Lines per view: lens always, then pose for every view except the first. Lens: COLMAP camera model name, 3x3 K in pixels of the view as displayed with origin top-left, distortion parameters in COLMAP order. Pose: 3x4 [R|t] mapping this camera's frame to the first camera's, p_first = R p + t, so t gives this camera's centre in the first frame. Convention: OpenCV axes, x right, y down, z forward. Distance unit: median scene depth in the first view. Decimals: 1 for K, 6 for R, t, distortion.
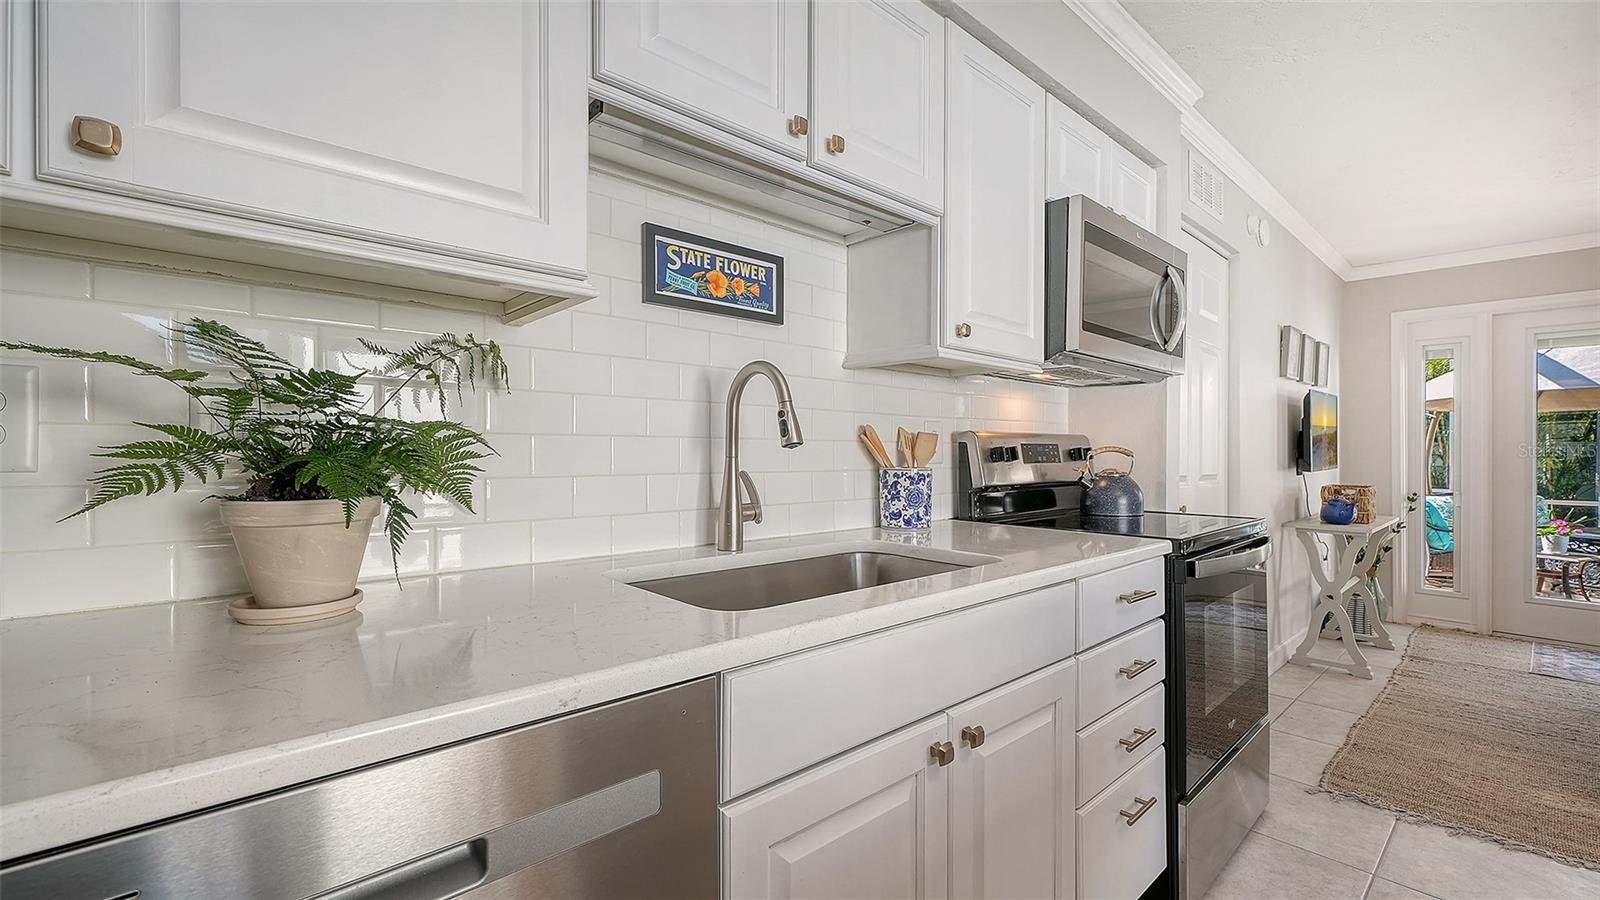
lens RADIAL K [[675.9, 0, 800.0], [0, 675.9, 450.0], [0, 0, 1]] dist [0.004008, 0.000091]
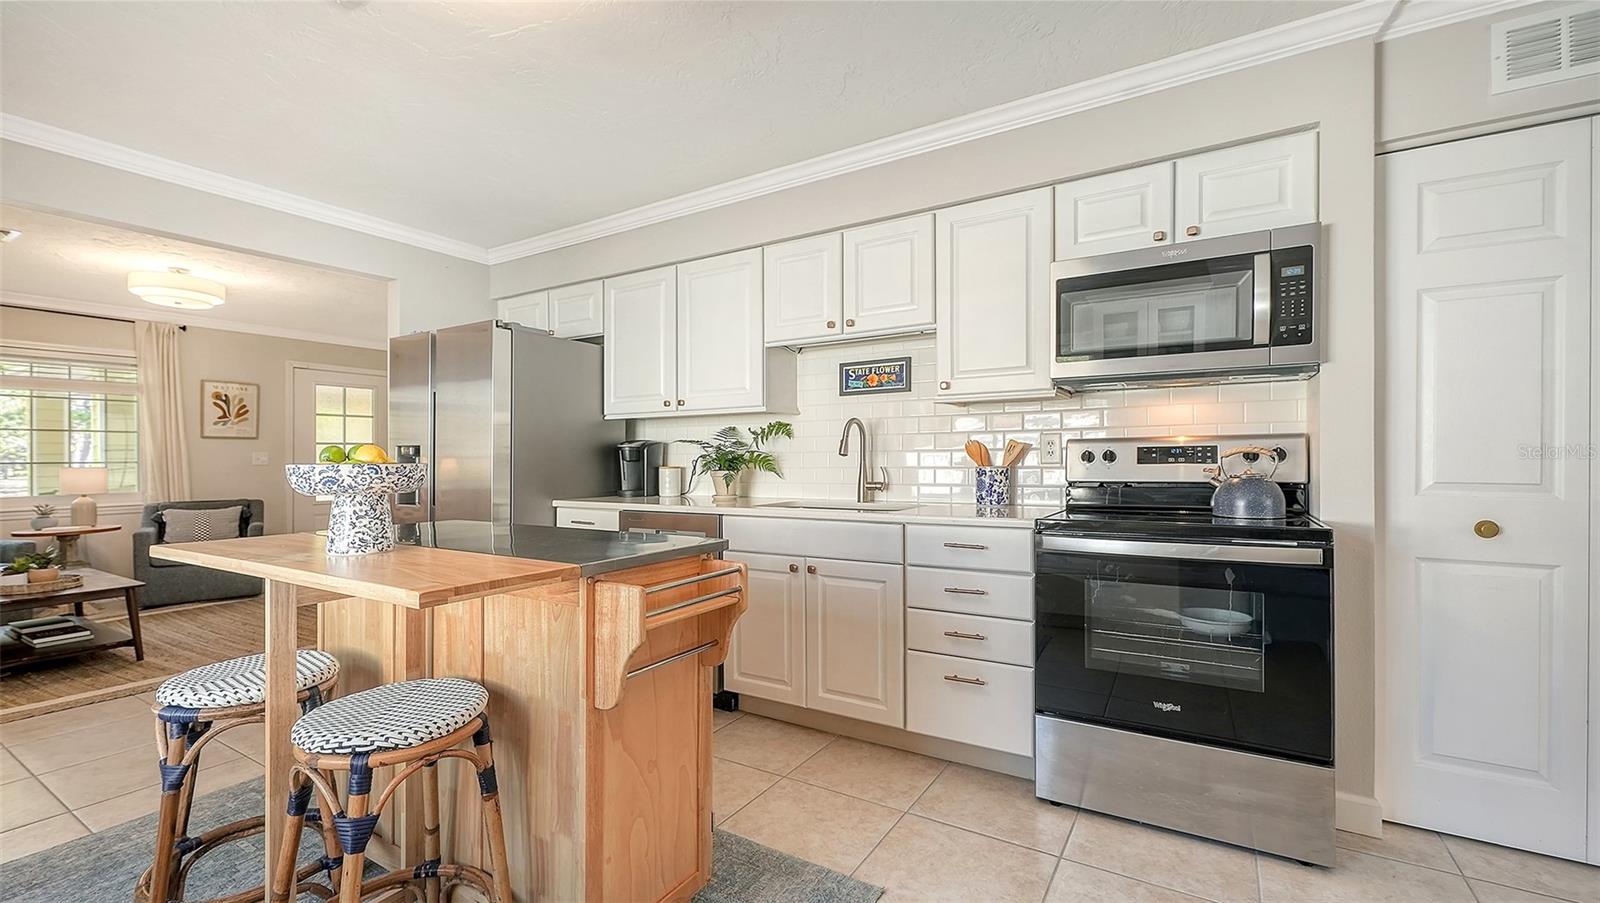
lens RADIAL K [[675.9, 0, 800.0], [0, 675.9, 451.5], [0, 0, 1]] dist [0.004008, 0.000091]
pose [[0.278570, -0.012126, -0.960339, 1.900288], [0.021577, 0.999747, -0.006365, -0.009790], [0.960174, -0.018948, 0.278761, 0.176320]]
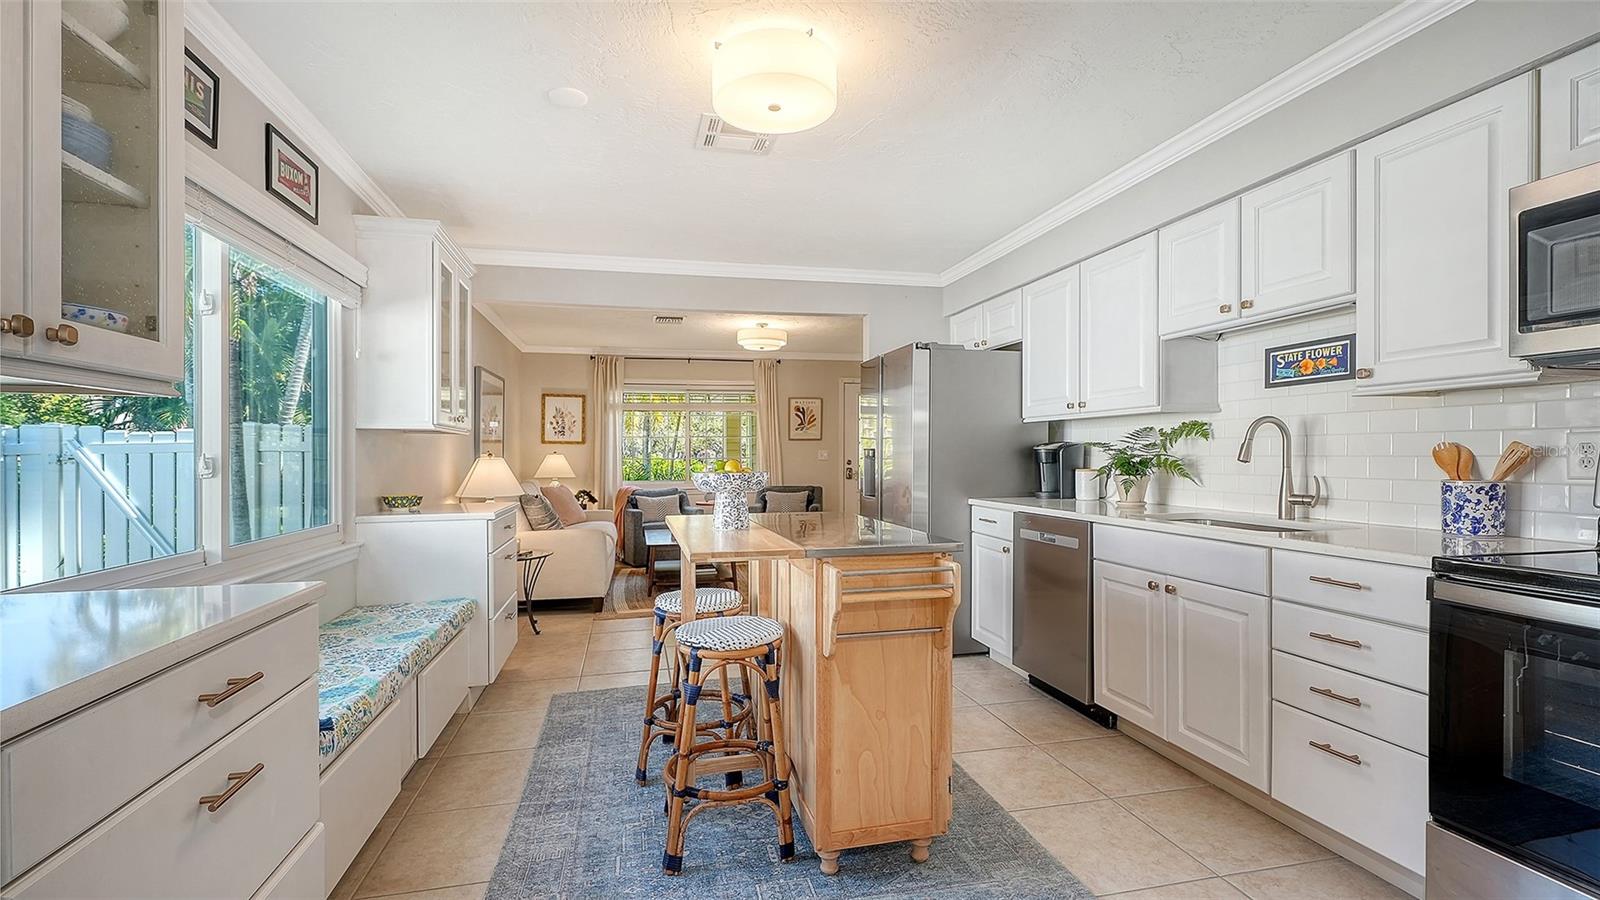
lens RADIAL K [[715.2, 0, 793.8], [0, 715.2, 445.5], [0, 0, 1]] dist [0.001655, 0.000030]
pose [[-0.484872, -0.007035, -0.874557, 2.122303], [0.019772, 0.999624, -0.019003, -0.037566], [0.874361, -0.026506, -0.484551, 0.746765]]
